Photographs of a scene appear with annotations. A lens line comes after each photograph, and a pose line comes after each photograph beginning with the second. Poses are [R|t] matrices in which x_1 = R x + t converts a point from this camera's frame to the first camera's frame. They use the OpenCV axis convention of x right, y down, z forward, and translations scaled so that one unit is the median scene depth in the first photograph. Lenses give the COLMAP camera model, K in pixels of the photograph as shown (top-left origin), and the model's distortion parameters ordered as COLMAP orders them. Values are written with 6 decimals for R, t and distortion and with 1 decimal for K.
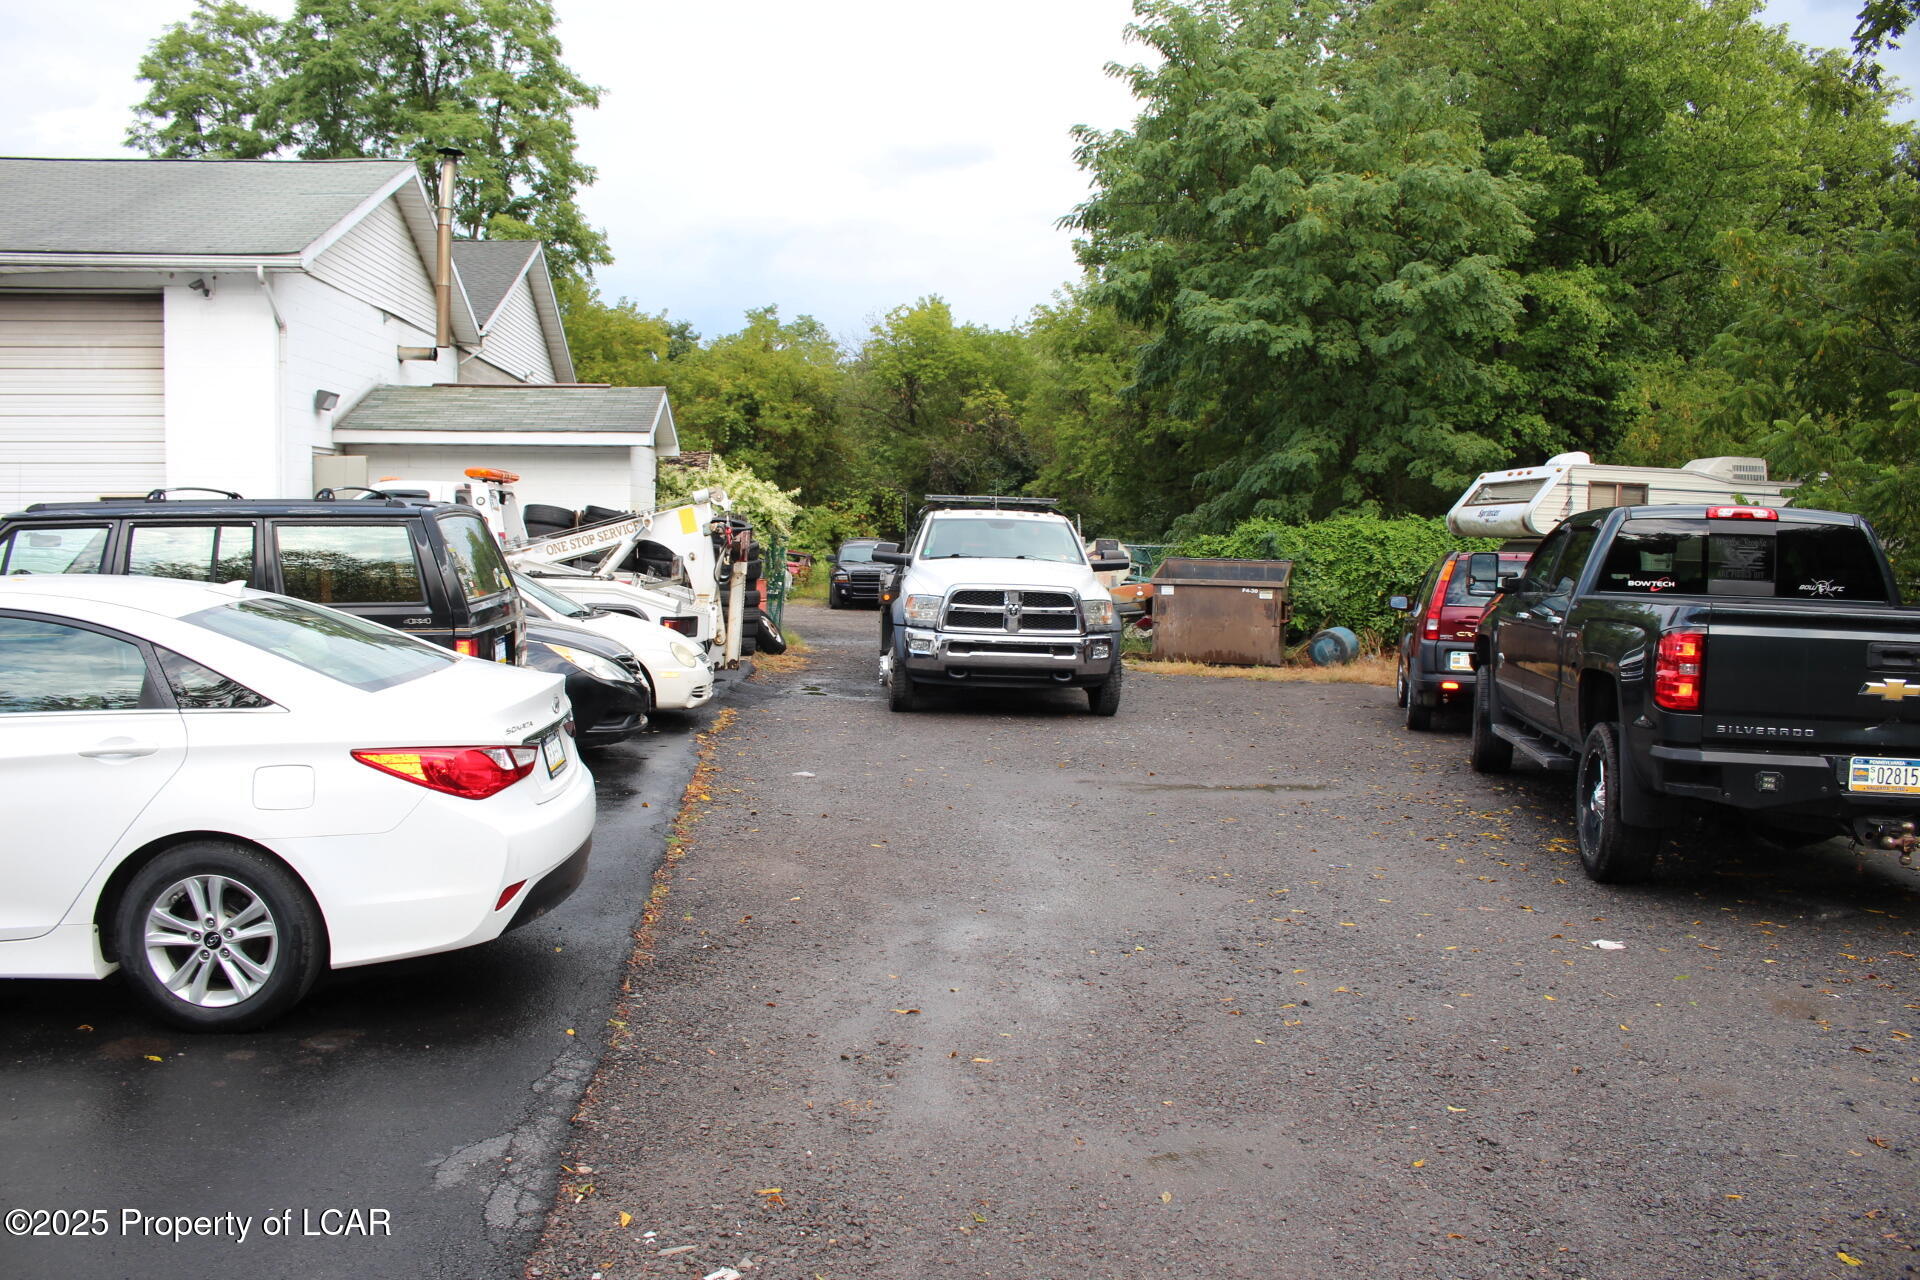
lens RADIAL K [[1580.6, 0, 948.4], [0, 1580.6, 650.8], [0, 0, 1]] dist [-0.151411, 0.138389]
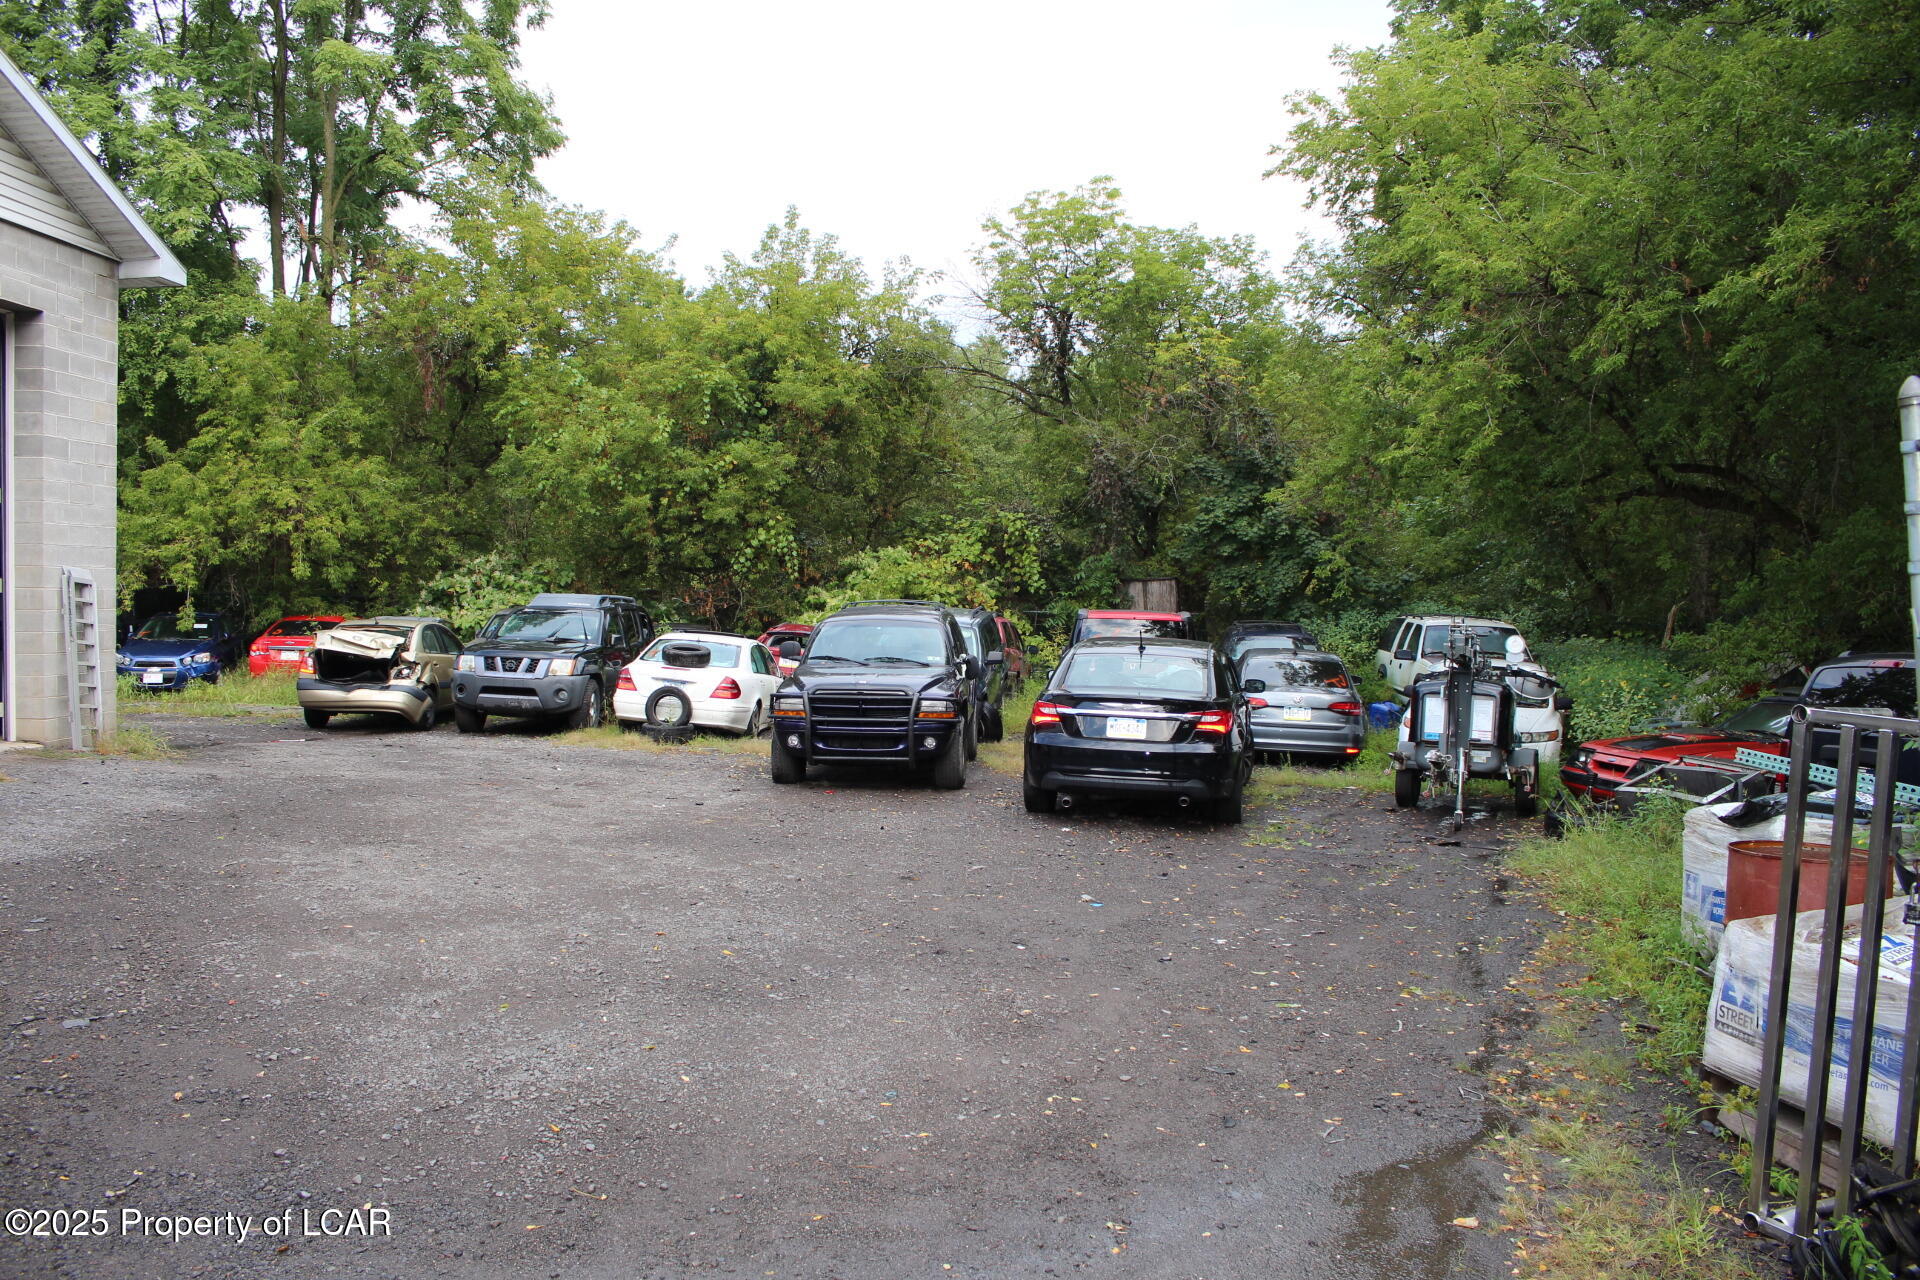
lens RADIAL K [[1588.7, 0, 940.5], [0, 1588.7, 632.9], [0, 0, 1]] dist [-0.162438, 0.137322]
pose [[0.989362, 0.005607, -0.145369, 0.016973], [-0.013810, 0.998364, -0.055484, -0.031319], [0.144820, 0.056901, 0.987820, 0.461350]]
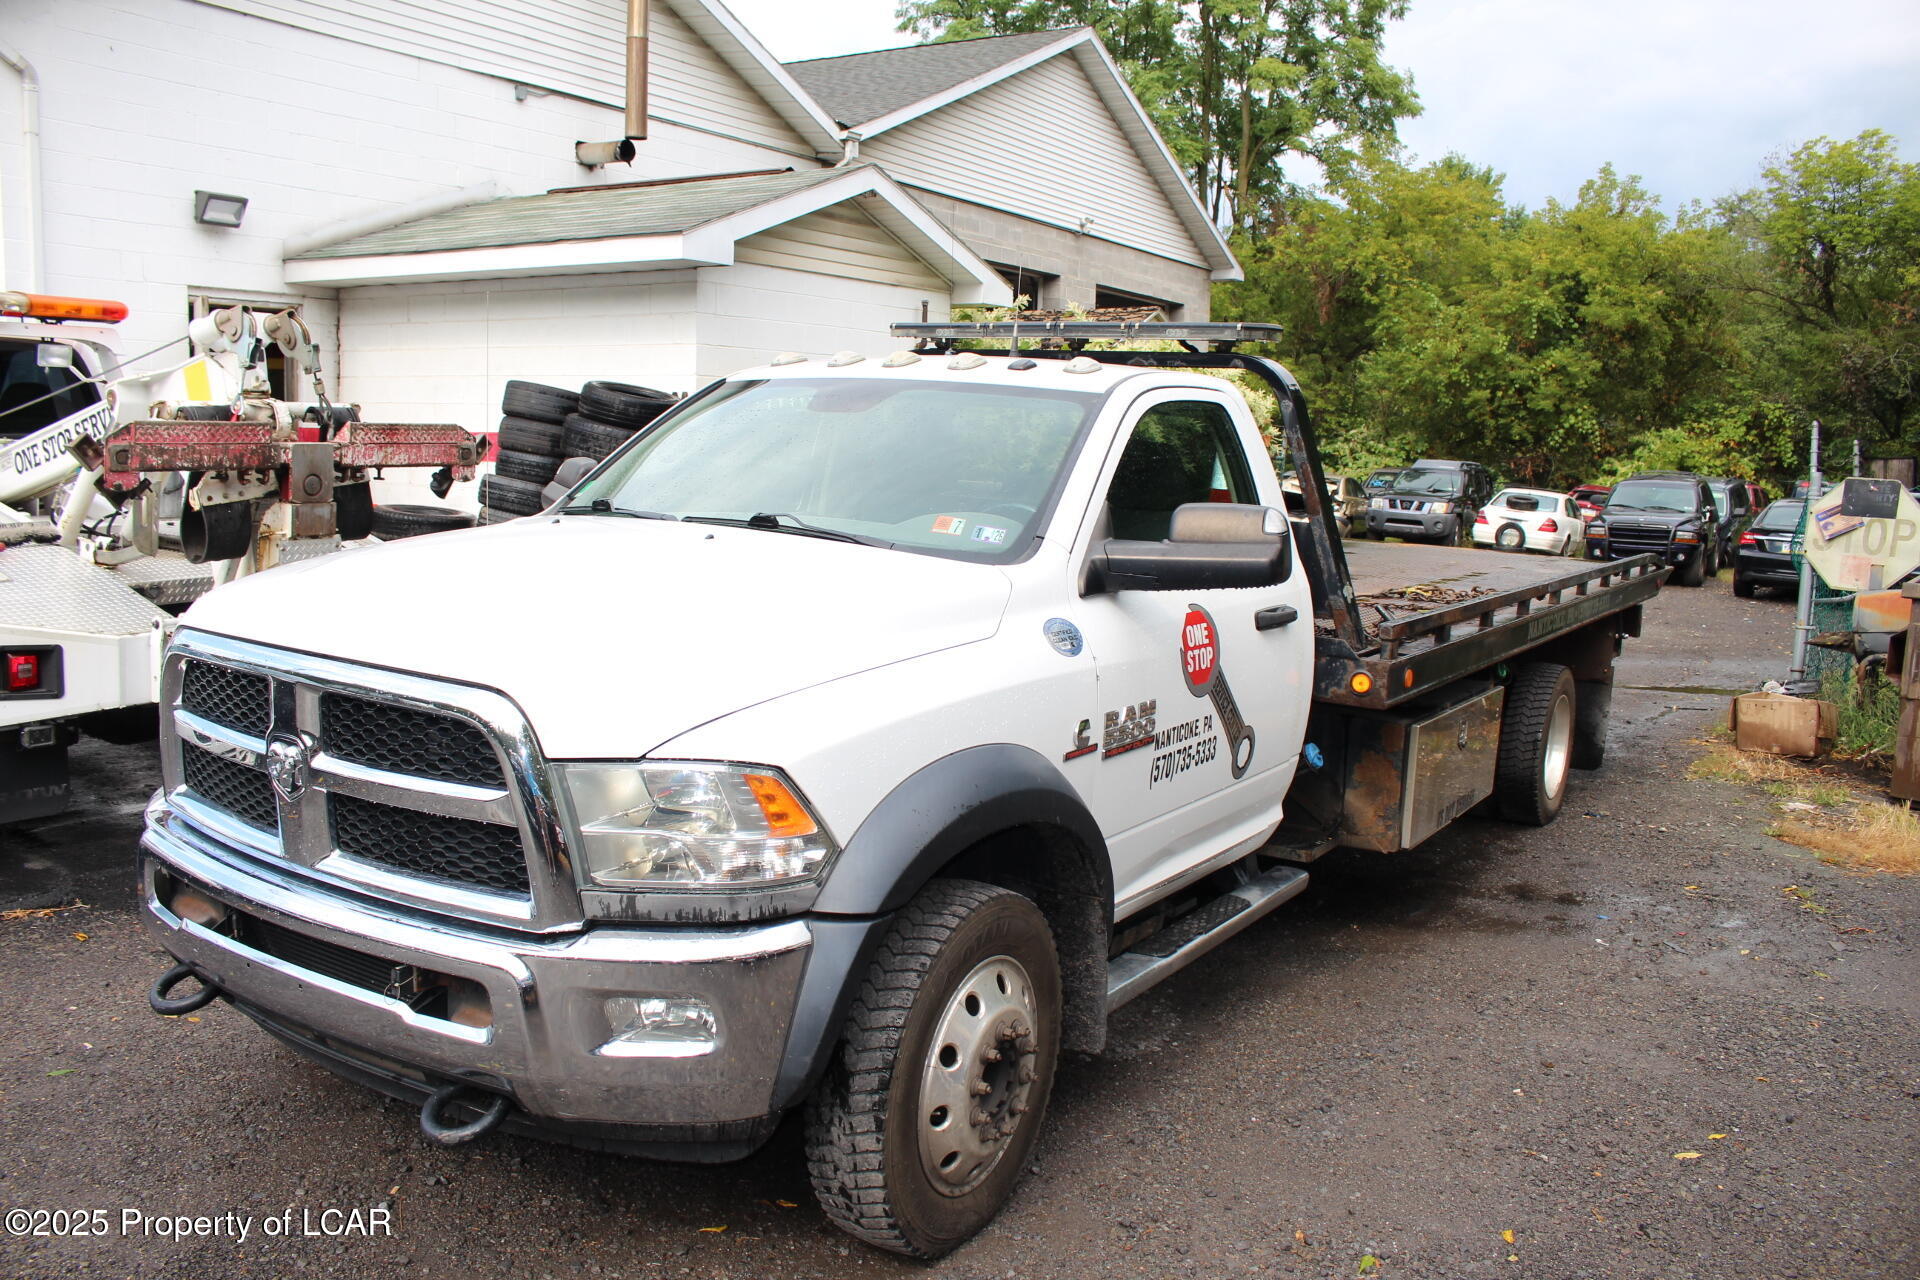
lens RADIAL K [[1580.6, 0, 948.4], [0, 1580.6, 650.8], [0, 0, 1]] dist [-0.151411, 0.138389]
pose [[0.813900, 0.087088, -0.574441, 0.063288], [-0.060294, 0.996024, 0.065575, -0.016321], [0.577868, -0.018736, 0.815915, 0.233573]]
